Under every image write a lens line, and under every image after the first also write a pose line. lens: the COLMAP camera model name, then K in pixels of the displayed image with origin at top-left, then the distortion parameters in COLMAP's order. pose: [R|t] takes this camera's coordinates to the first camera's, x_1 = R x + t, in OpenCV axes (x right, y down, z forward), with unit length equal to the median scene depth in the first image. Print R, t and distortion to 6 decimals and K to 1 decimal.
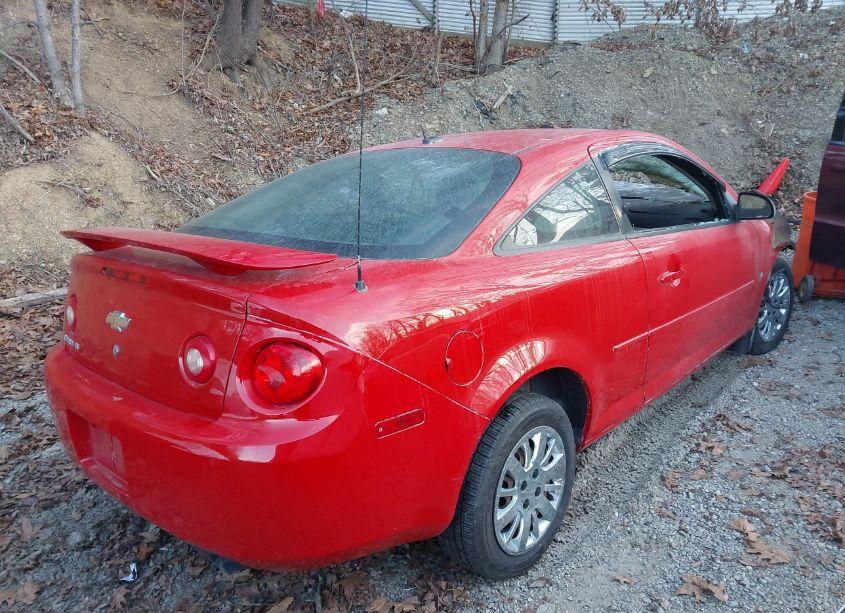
lens RADIAL K [[666.2, 0, 422.5], [0, 666.2, 306.5], [0, 0, 1]] dist [0.014992, -0.000843]
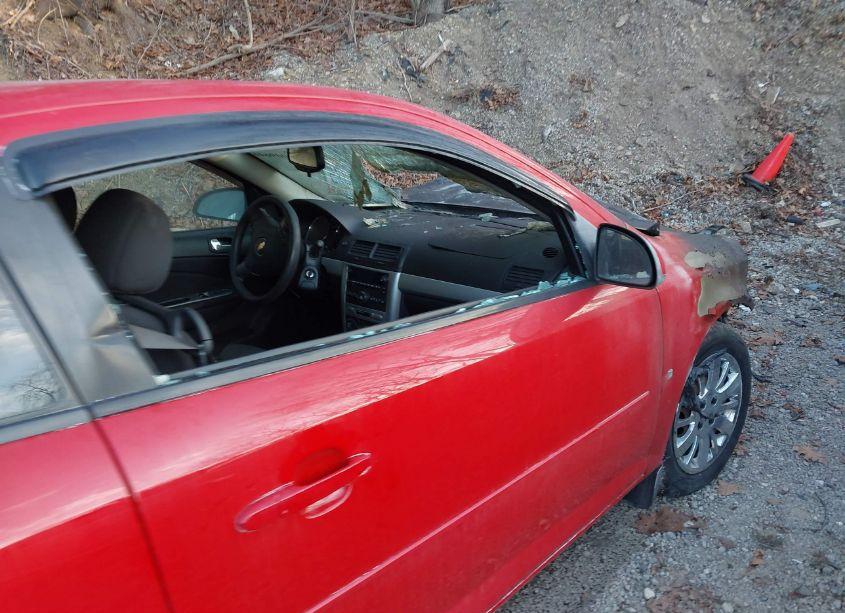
lens RADIAL K [[666.2, 0, 422.5], [0, 666.2, 306.5], [0, 0, 1]] dist [0.014992, -0.000843]
pose [[0.999389, 0.010100, -0.033458, 0.137940], [-0.008635, 0.999010, 0.043632, -0.049583], [0.033866, -0.043316, 0.998487, 0.199458]]
